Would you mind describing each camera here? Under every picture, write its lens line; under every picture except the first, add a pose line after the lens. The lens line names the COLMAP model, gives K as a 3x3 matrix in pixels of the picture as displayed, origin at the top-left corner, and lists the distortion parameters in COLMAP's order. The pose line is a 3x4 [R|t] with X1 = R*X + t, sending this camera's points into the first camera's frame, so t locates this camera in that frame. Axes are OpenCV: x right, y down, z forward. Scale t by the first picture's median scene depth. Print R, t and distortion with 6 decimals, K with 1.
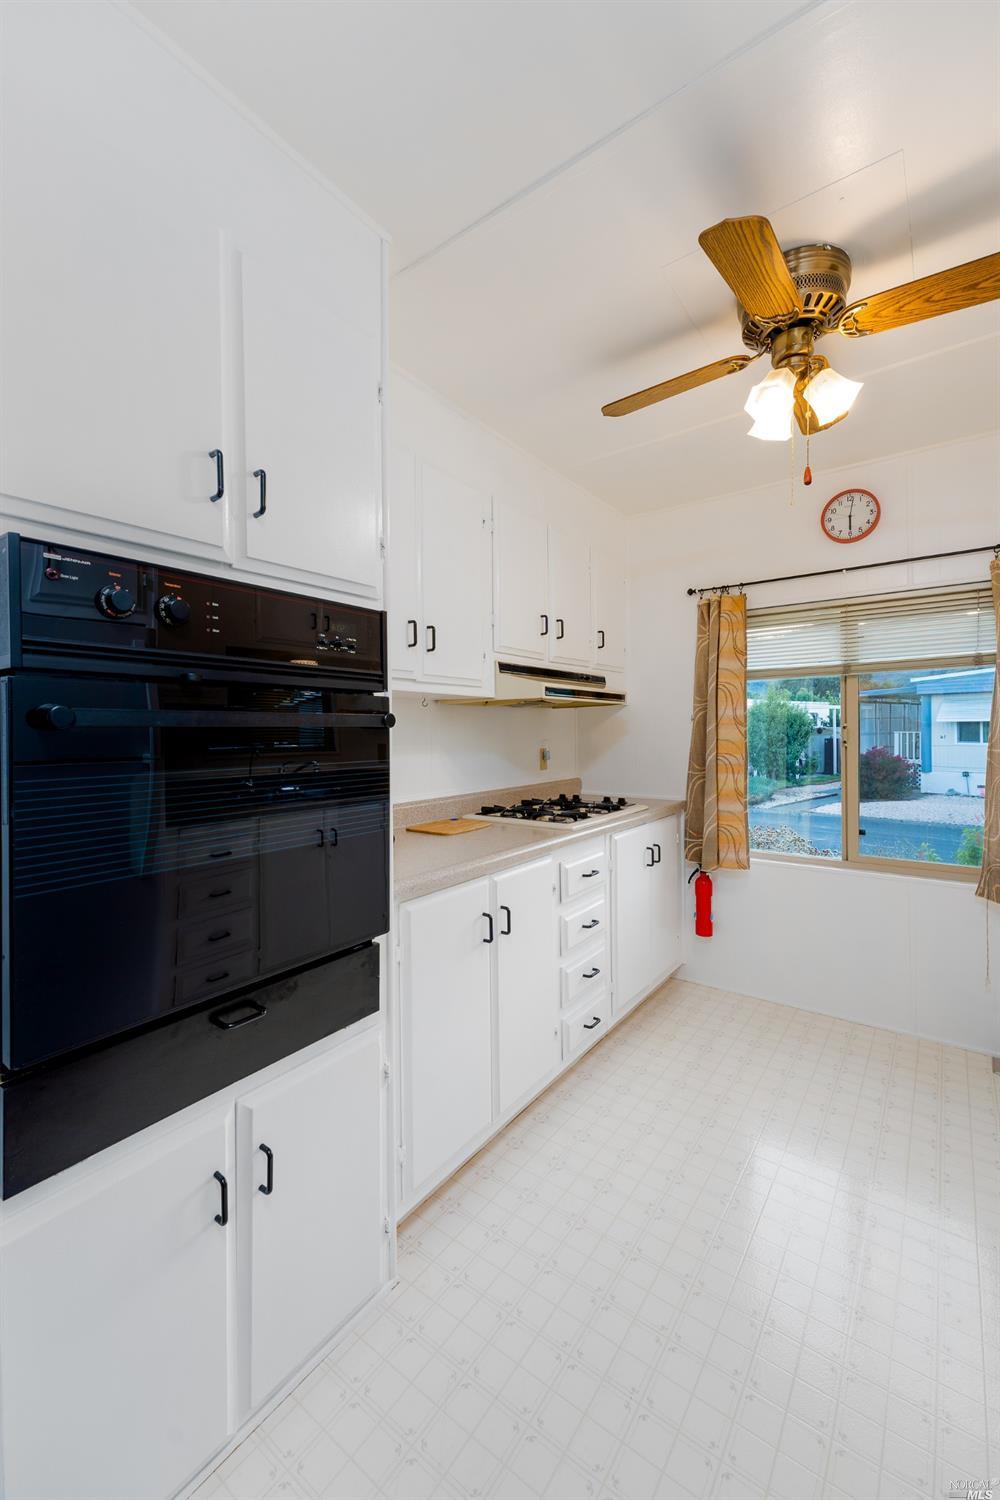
lens RADIAL K [[597.1, 0, 507.7], [0, 597.1, 734.5], [0, 0, 1]] dist [0.000618, 0.000190]
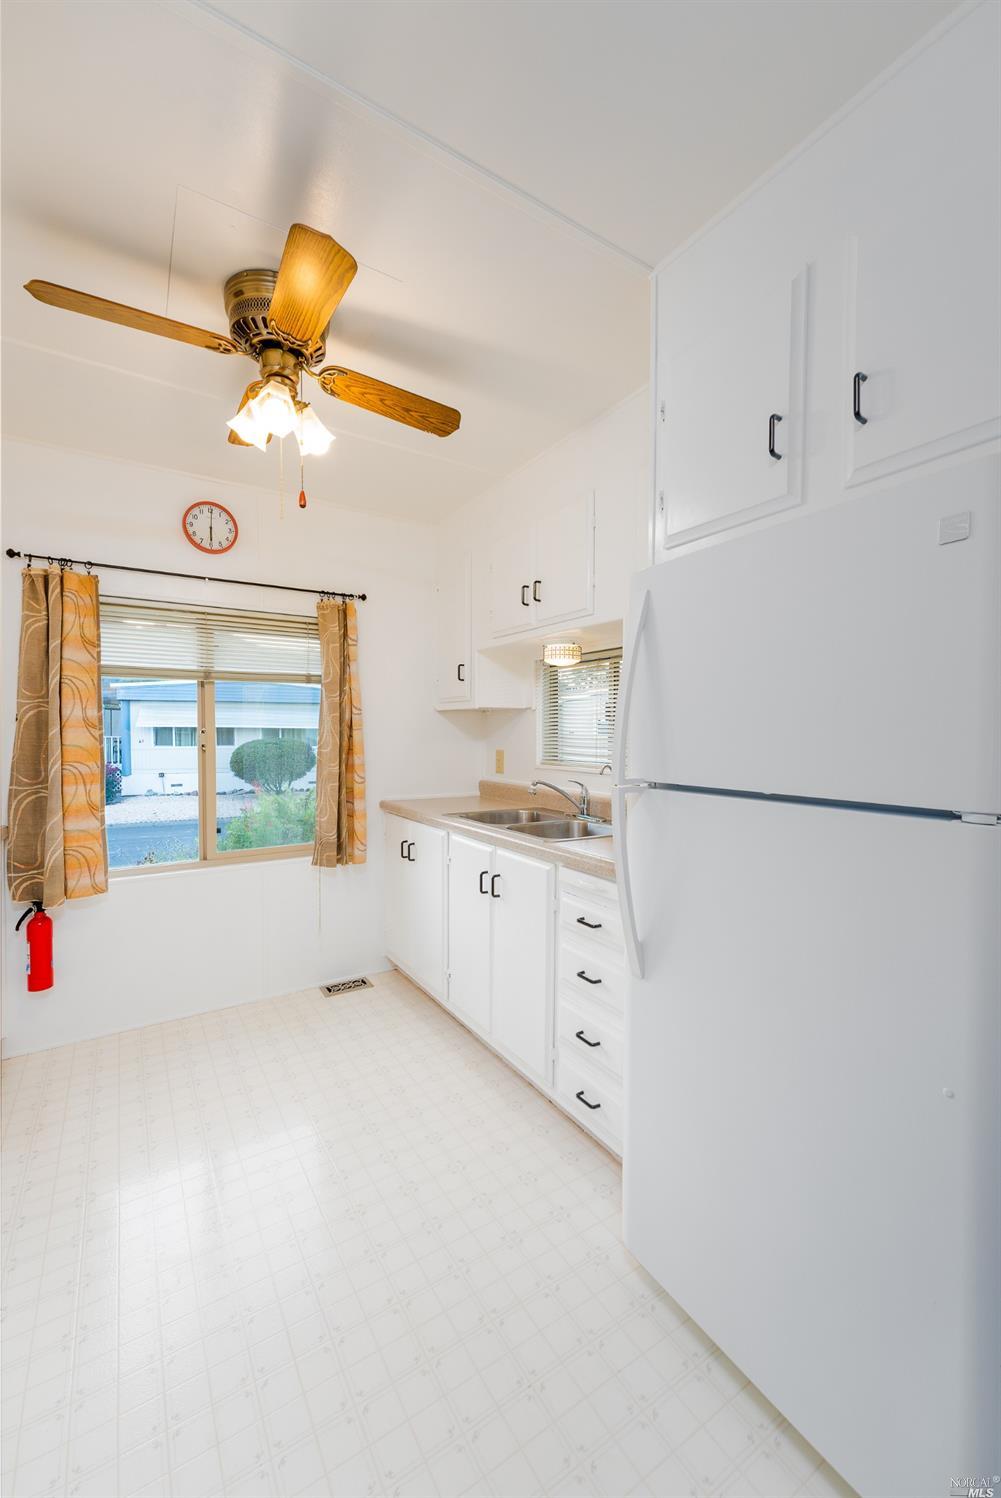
lens RADIAL K [[596.3, 0, 507.8], [0, 596.3, 752.3], [0, 0, 1]] dist [0.000618, 0.000190]
pose [[0.357245, -0.024253, 0.933696, -0.198377], [0.003451, 0.999690, 0.024646, 0.000313], [-0.934004, -0.005582, 0.357218, 0.134069]]
